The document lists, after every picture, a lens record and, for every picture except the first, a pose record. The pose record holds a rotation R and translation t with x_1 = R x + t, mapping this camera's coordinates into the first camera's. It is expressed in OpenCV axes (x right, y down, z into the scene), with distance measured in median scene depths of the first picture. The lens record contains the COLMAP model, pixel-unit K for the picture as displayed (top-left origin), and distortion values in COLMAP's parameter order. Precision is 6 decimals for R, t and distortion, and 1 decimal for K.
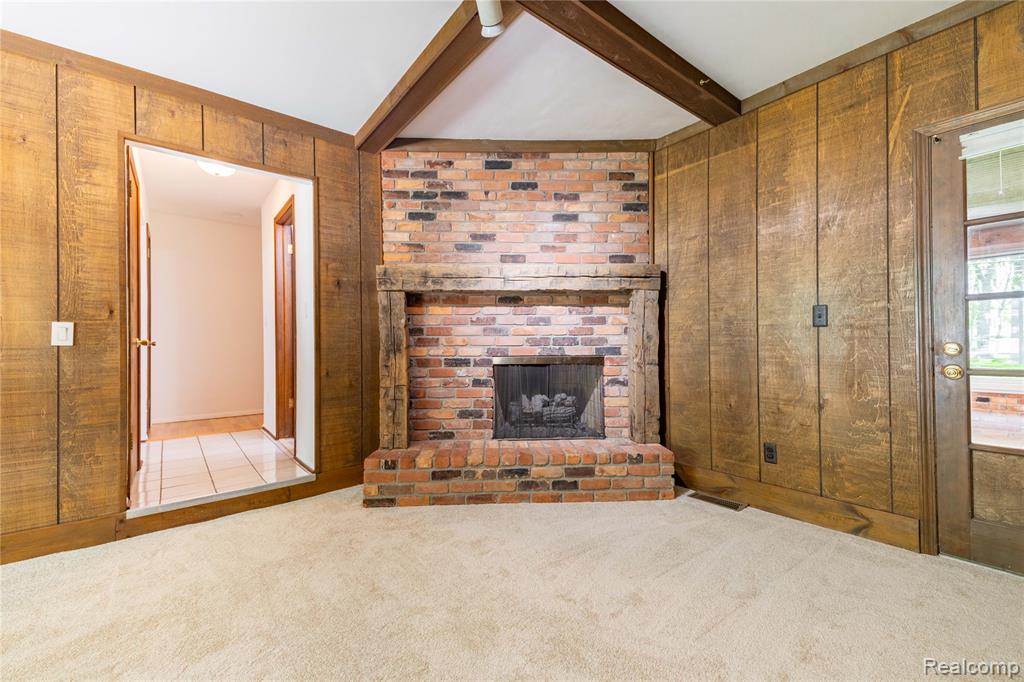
lens RADIAL K [[423.2, 0, 510.1], [0, 423.2, 338.8], [0, 0, 1]] dist [0.031850, -0.002789]
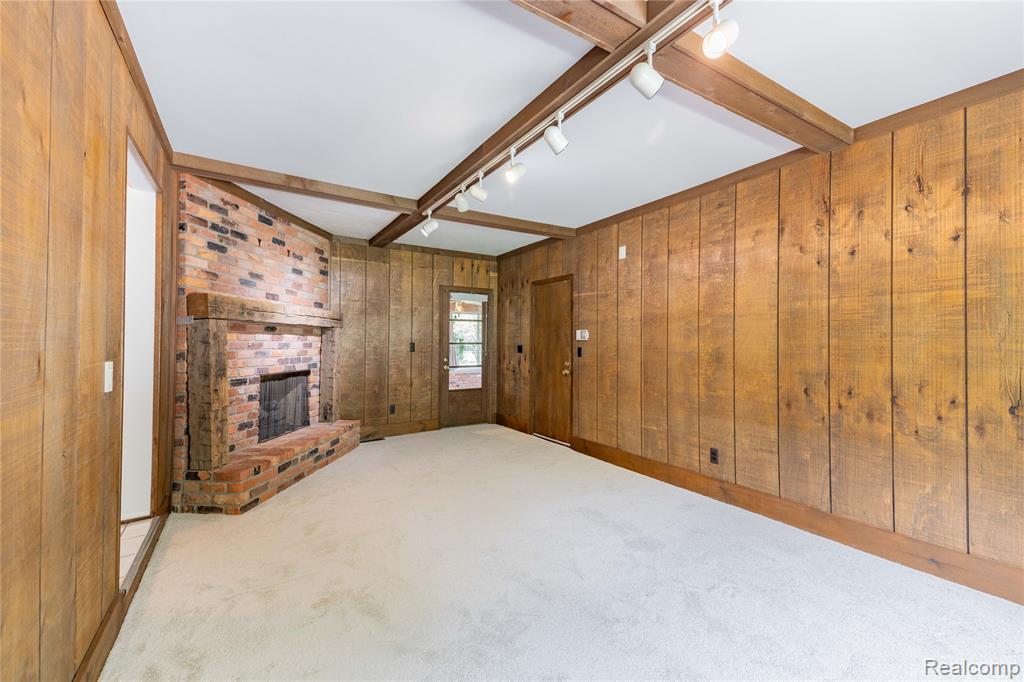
lens RADIAL K [[423.2, 0, 516.4], [0, 423.2, 340.5], [0, 0, 1]] dist [0.031850, -0.002789]
pose [[0.088525, 0.012547, 0.995995, -1.232617], [-0.014659, 0.999829, -0.011293, -0.055456], [-0.995966, -0.013601, 0.088694, 0.157296]]
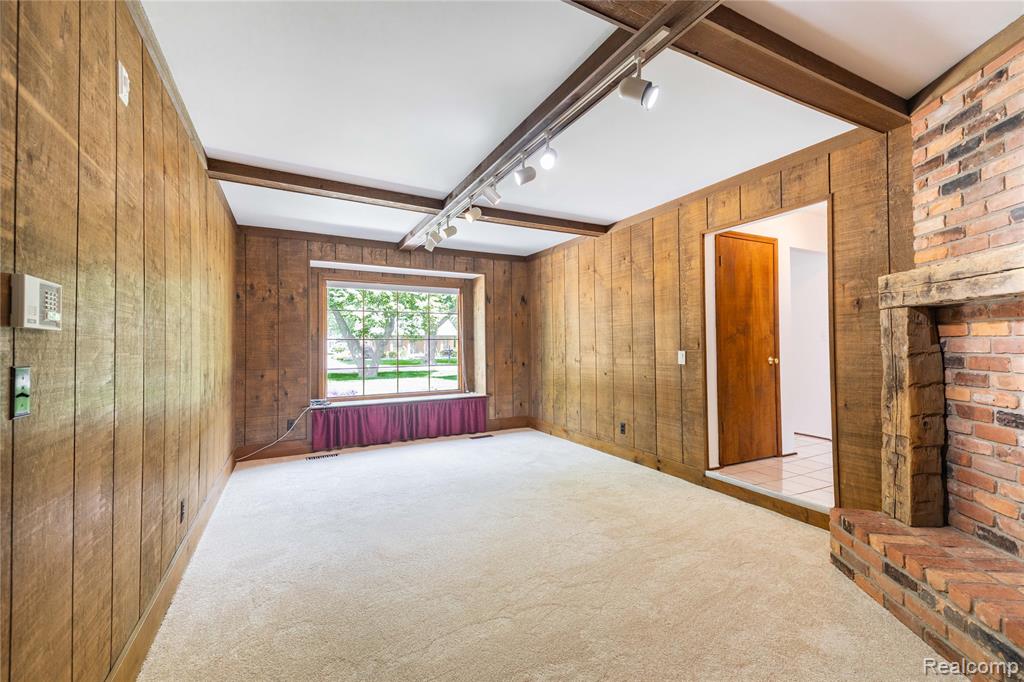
lens RADIAL K [[423.2, 0, 507.3], [0, 423.2, 337.4], [0, 0, 1]] dist [0.031850, -0.002789]
pose [[-0.206381, -0.007576, -0.978442, 0.590864], [0.019671, 0.999736, -0.011890, -0.062365], [0.978274, -0.021700, -0.206177, 0.469115]]
